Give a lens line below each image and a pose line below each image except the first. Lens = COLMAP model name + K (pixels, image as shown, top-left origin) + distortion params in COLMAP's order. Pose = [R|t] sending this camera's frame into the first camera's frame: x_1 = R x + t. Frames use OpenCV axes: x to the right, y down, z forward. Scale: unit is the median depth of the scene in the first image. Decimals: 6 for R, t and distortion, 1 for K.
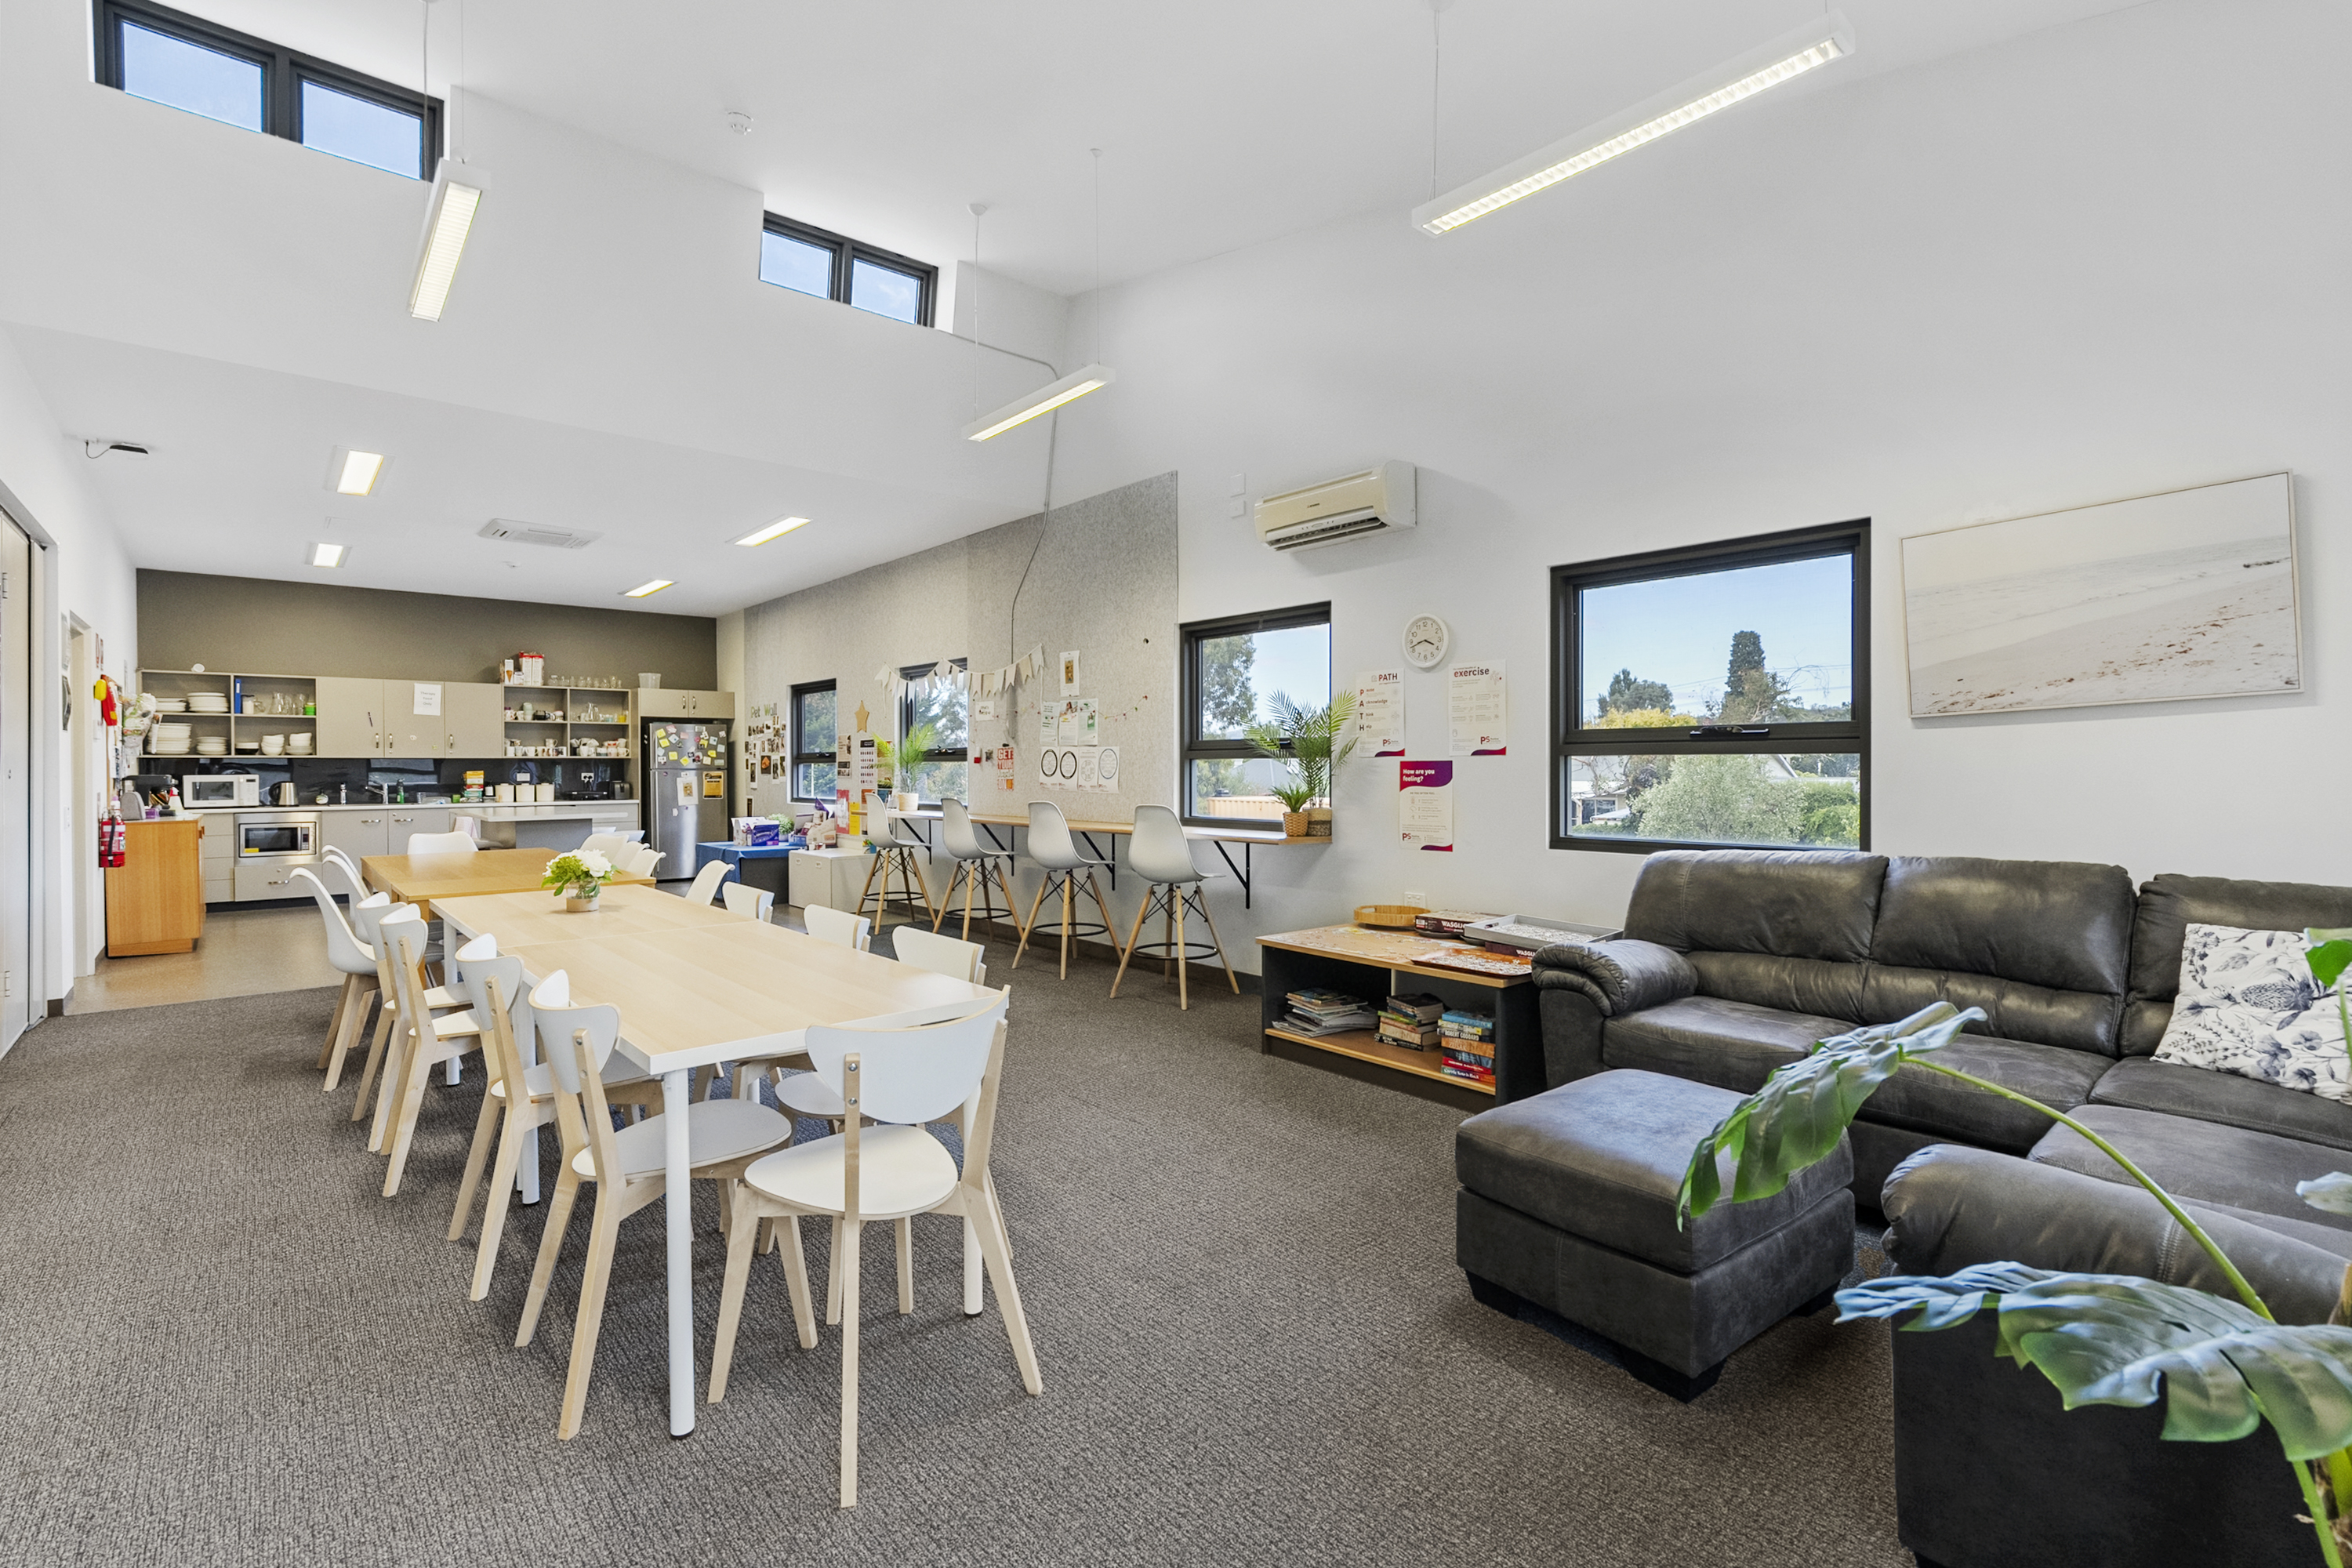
lens RADIAL K [[1075.9, 0, 1177.1], [0, 1075.9, 775.6], [0, 0, 1]] dist [0.005999, 0.000623]
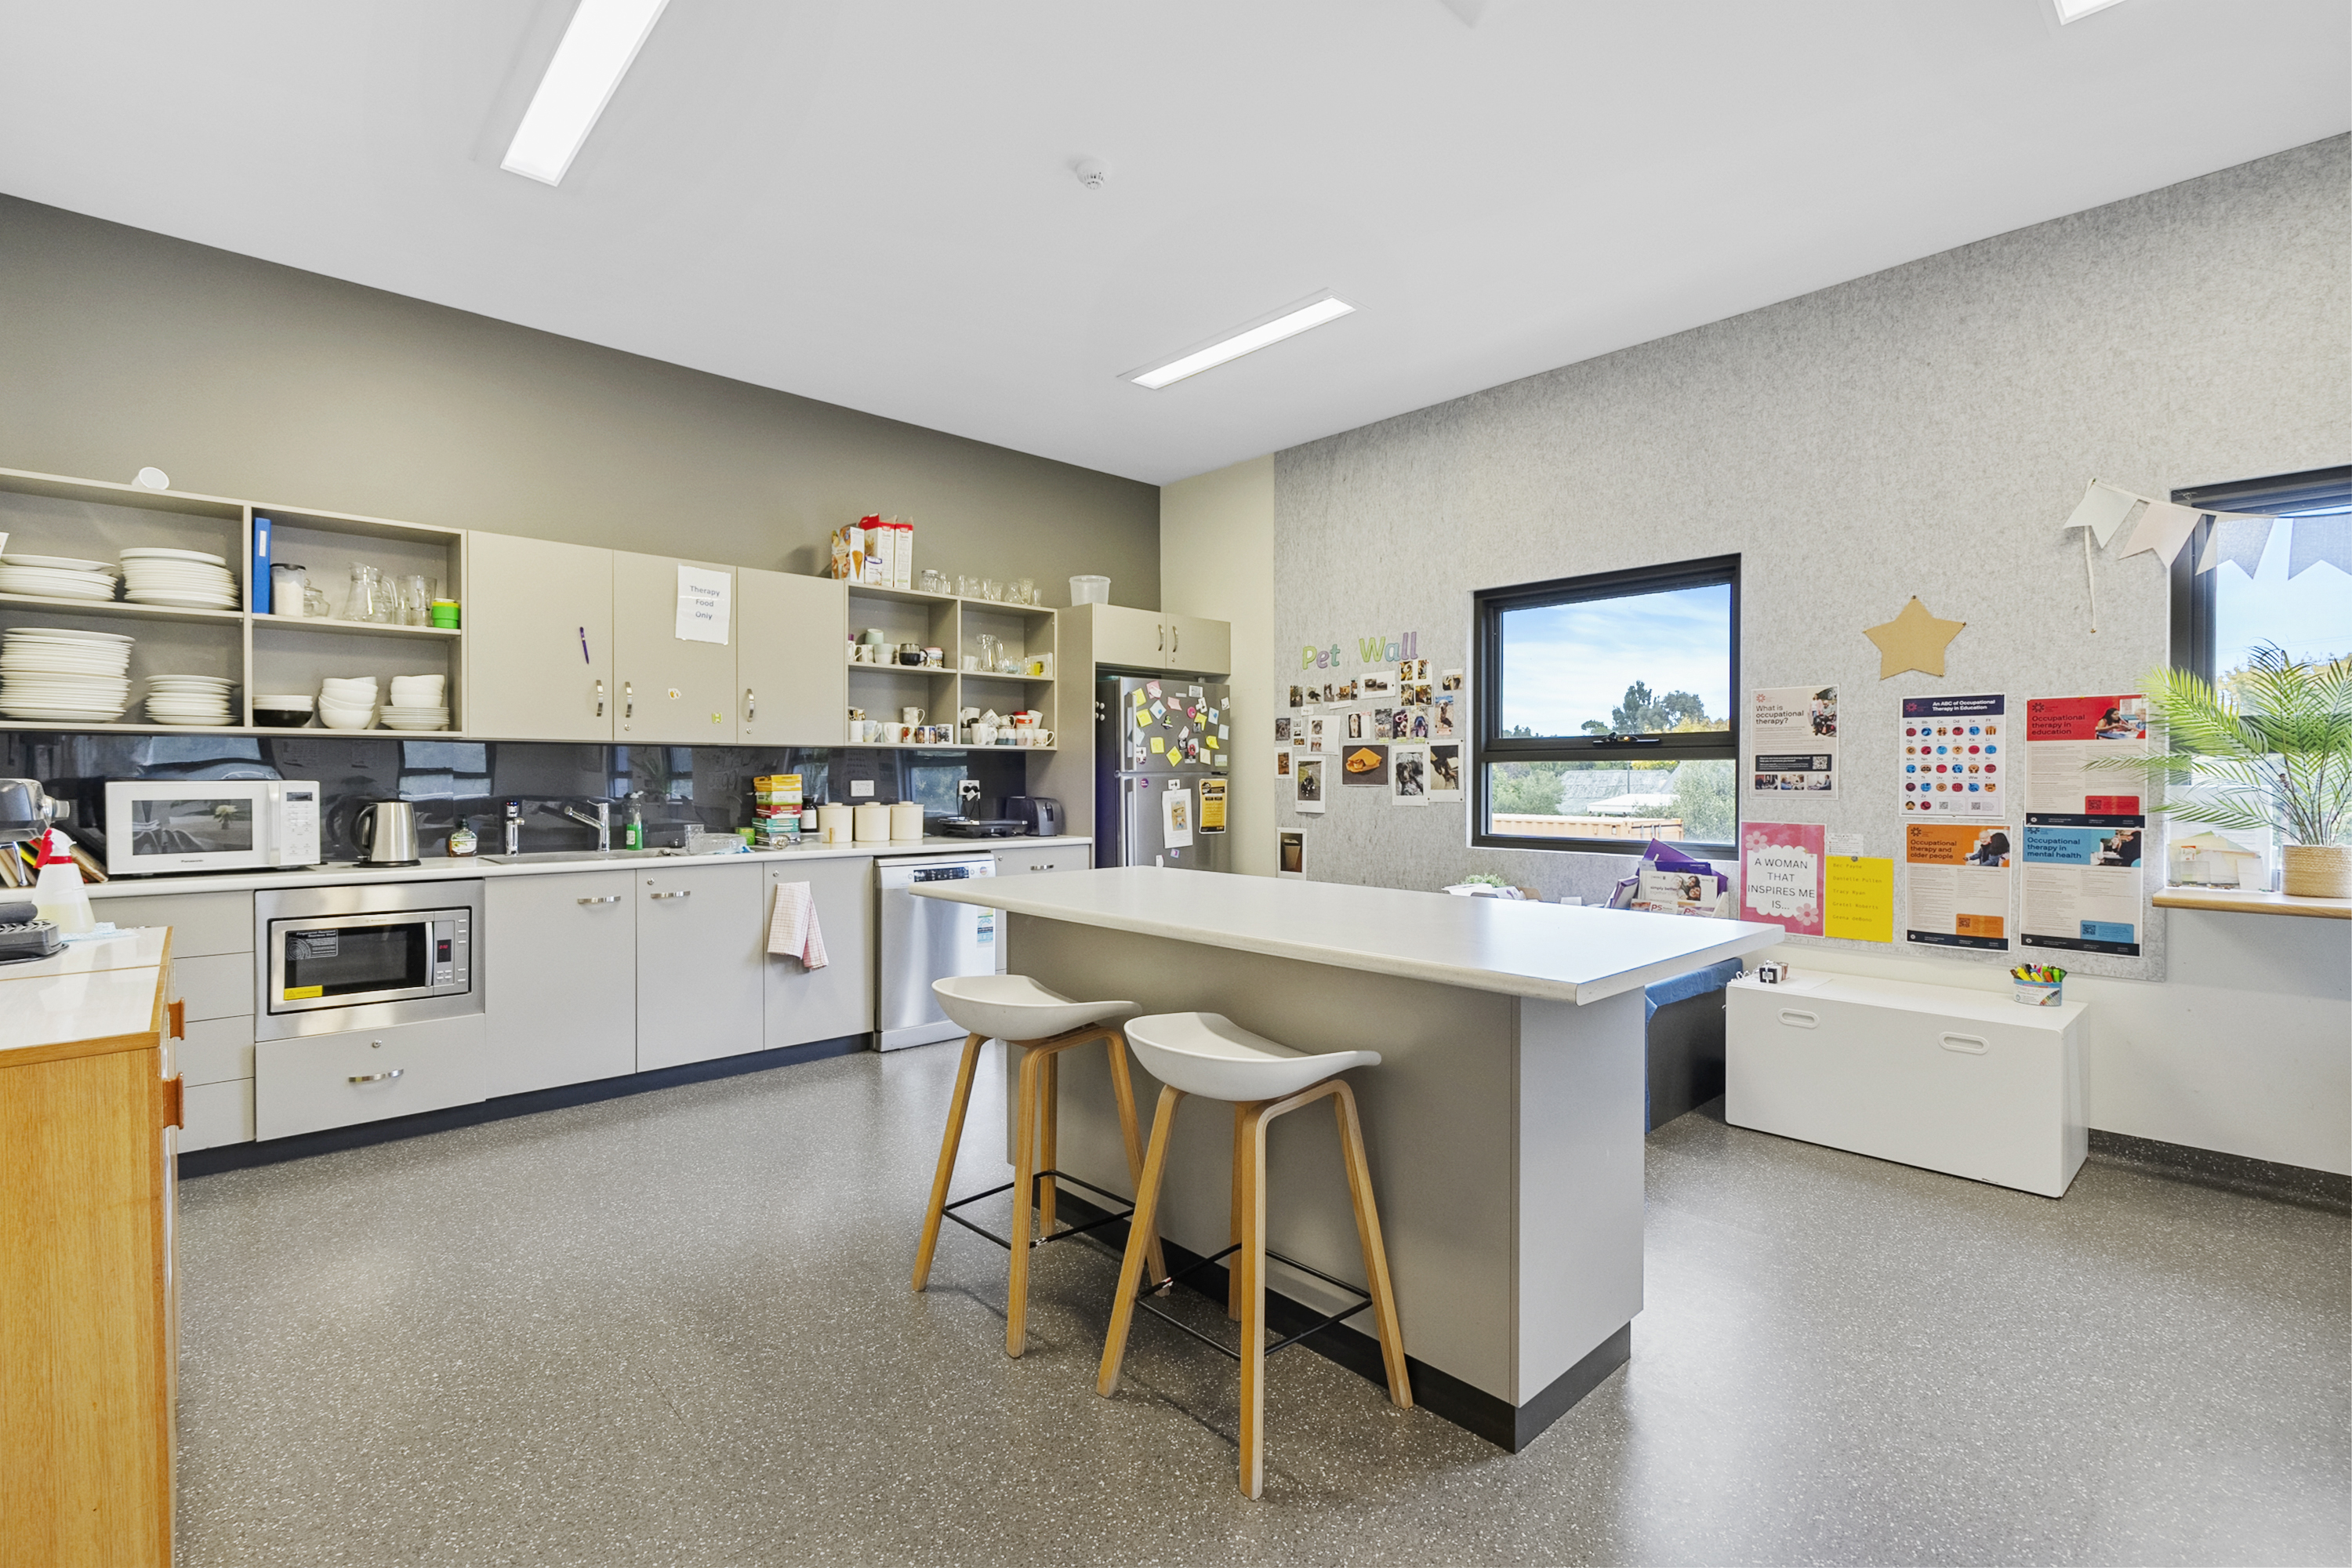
lens RADIAL K [[1075.9, 0, 1175.1], [0, 1075.9, 785.9], [0, 0, 1]] dist [0.005999, 0.000623]
pose [[0.999272, 0.004293, 0.037904, -0.511226], [-0.004222, 0.999989, -0.001933, 0.000733], [-0.037912, 0.001772, 0.999279, 0.554949]]
